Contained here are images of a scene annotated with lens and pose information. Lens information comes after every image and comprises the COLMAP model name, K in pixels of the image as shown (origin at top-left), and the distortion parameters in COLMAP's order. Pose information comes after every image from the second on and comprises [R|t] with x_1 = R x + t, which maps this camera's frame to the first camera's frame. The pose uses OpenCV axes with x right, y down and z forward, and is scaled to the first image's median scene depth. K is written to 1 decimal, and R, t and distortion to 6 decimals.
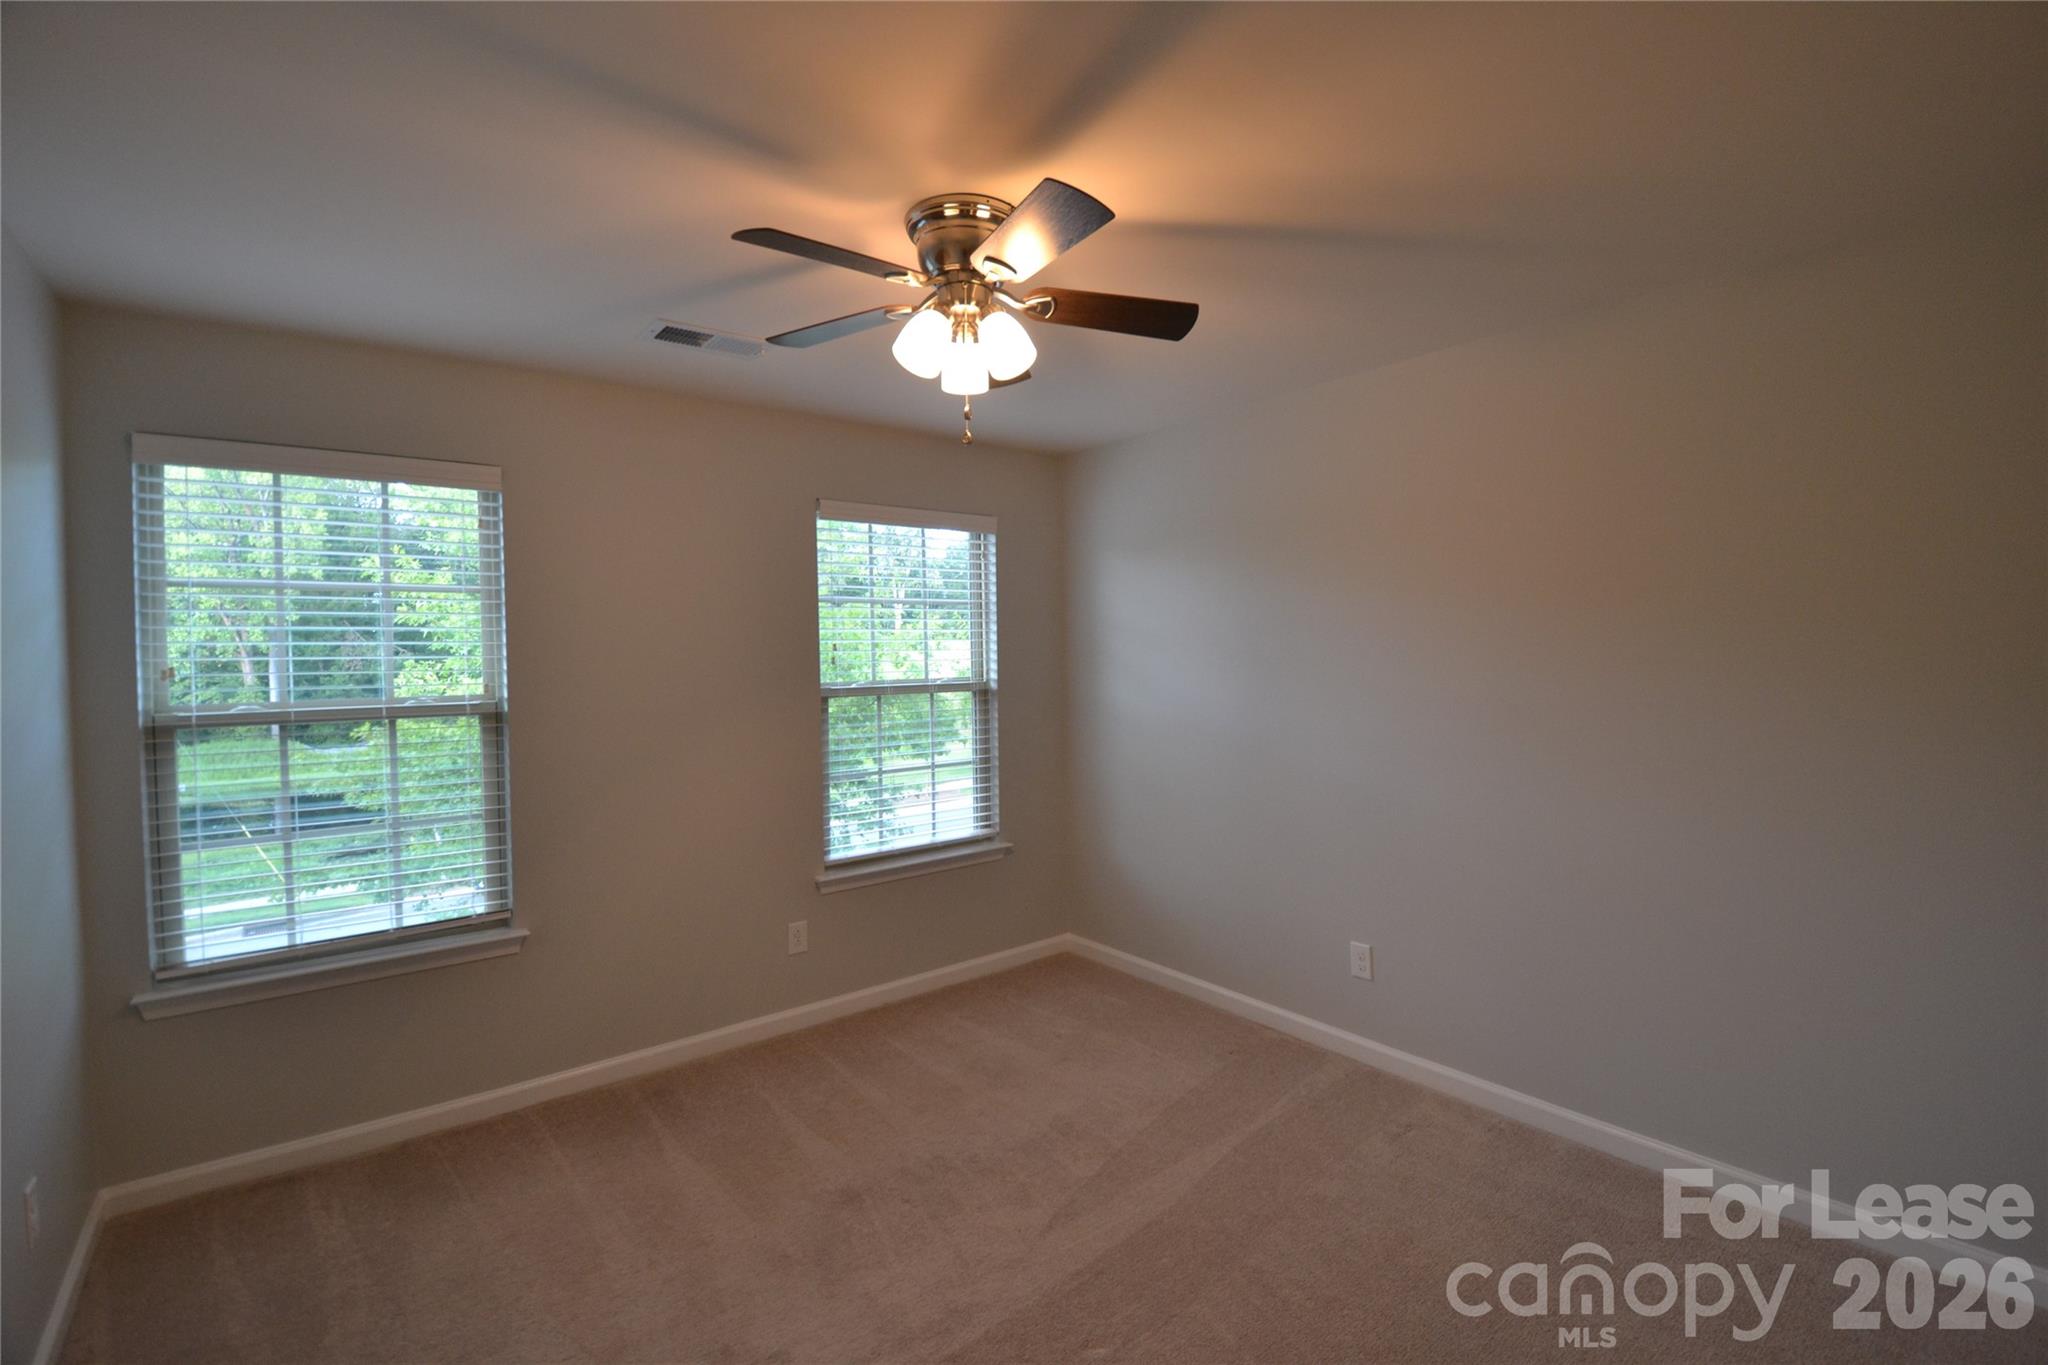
lens RADIAL K [[918.1, 0, 1029.7], [0, 918.1, 670.7], [0, 0, 1]] dist [-0.001161, -0.021427]
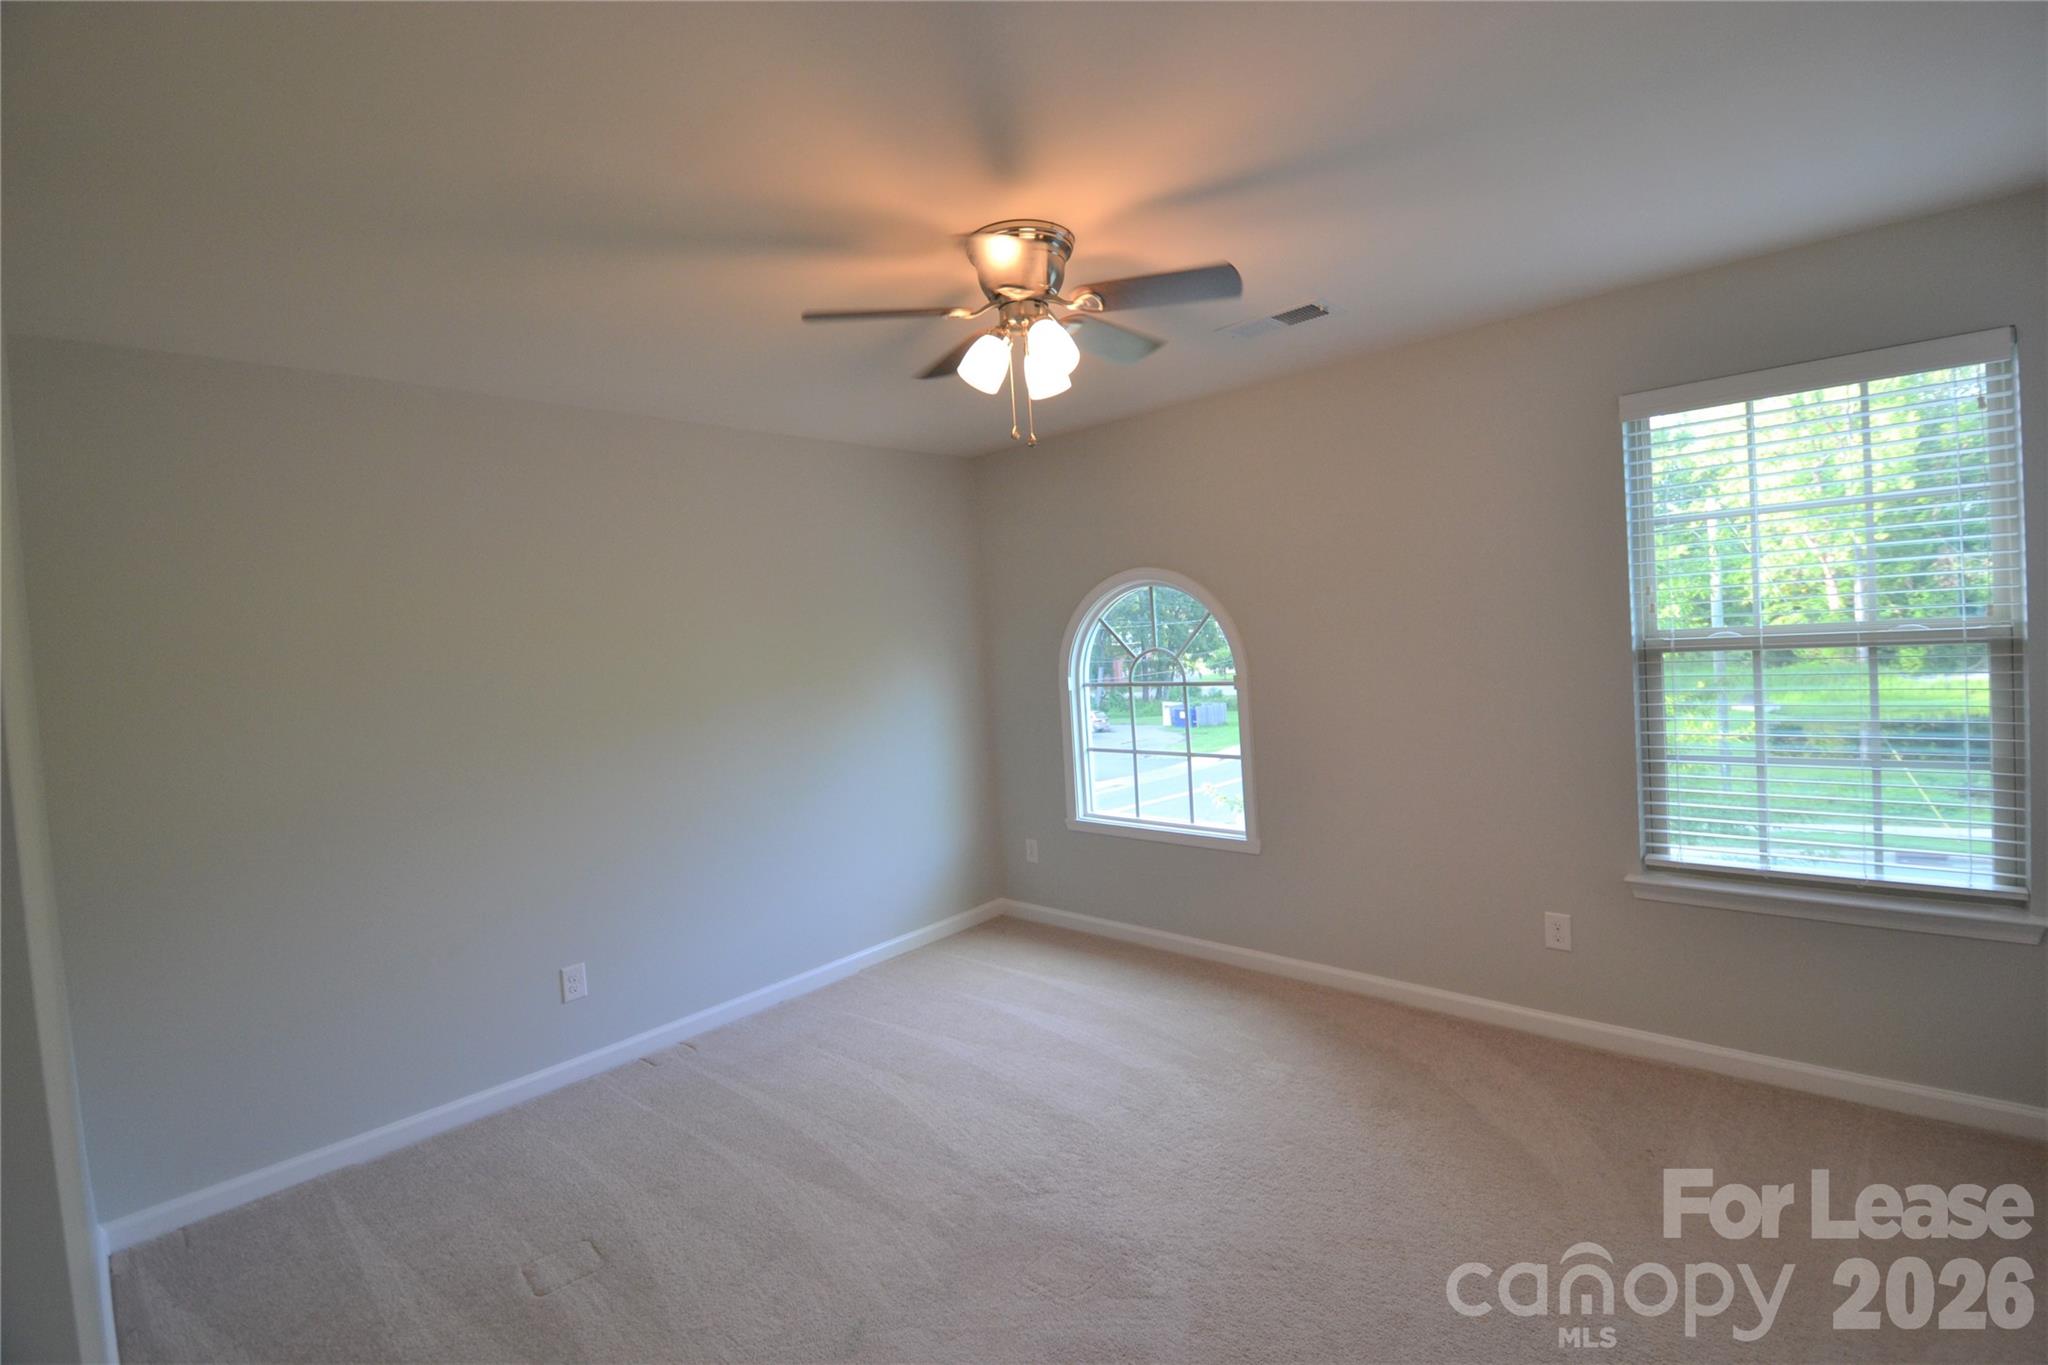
lens RADIAL K [[918.1, 0, 1029.7], [0, 918.1, 670.7], [0, 0, 1]] dist [-0.001161, -0.021427]
pose [[0.127668, 0.043634, -0.990857, 0.085949], [0.042879, 0.997855, 0.049467, -0.002545], [0.990890, -0.048802, 0.125523, 0.068883]]
